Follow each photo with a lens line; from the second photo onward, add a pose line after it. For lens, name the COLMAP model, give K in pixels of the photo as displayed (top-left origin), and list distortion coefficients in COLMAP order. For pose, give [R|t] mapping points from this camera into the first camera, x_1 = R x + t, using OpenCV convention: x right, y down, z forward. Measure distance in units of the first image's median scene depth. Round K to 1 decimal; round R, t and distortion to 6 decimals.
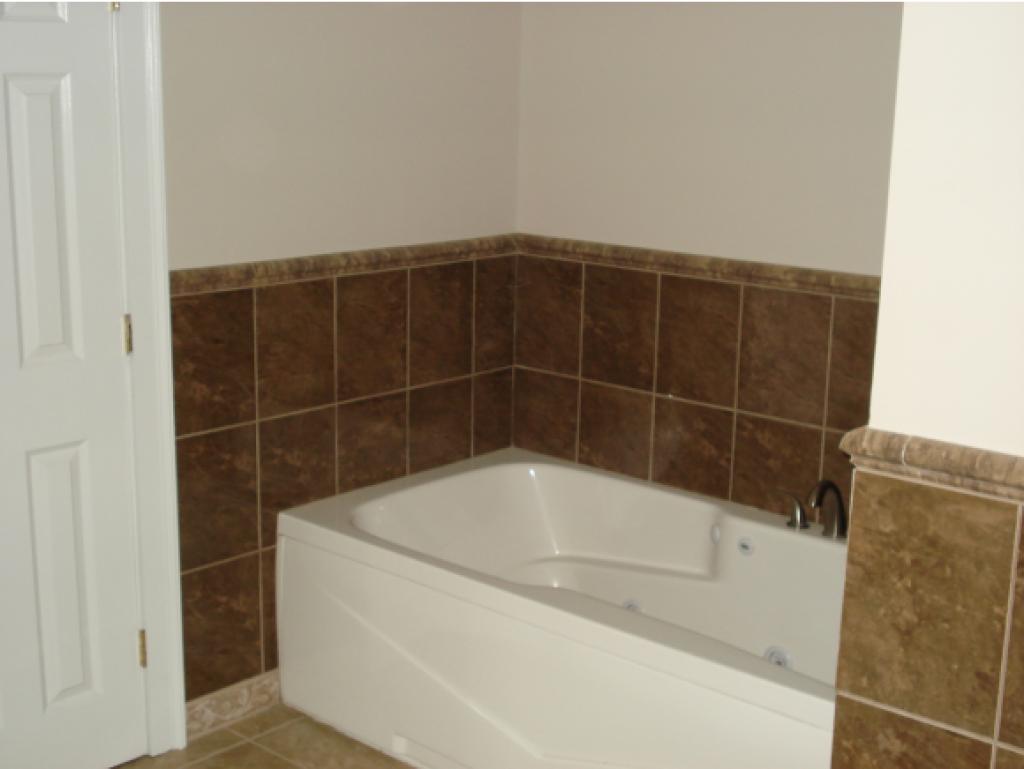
lens RADIAL K [[1404.2, 0, 512.0], [0, 1404.2, 384.5], [0, 0, 1]] dist [0.065113, -0.565860]
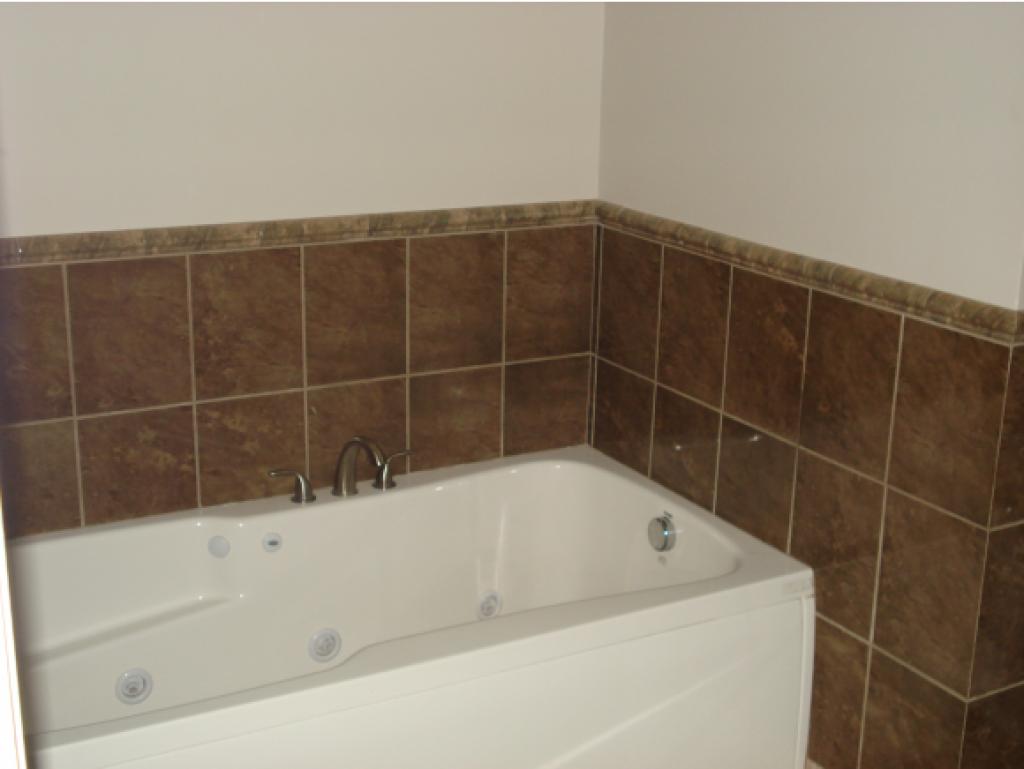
lens RADIAL K [[1404.2, 0, 512.0], [0, 1404.2, 384.5], [0, 0, 1]] dist [0.065113, -0.565860]
pose [[0.322274, -0.253878, 0.911968, -0.562974], [0.206775, 0.958983, 0.193896, -0.119541], [-0.923788, 0.126084, 0.361551, 0.520997]]
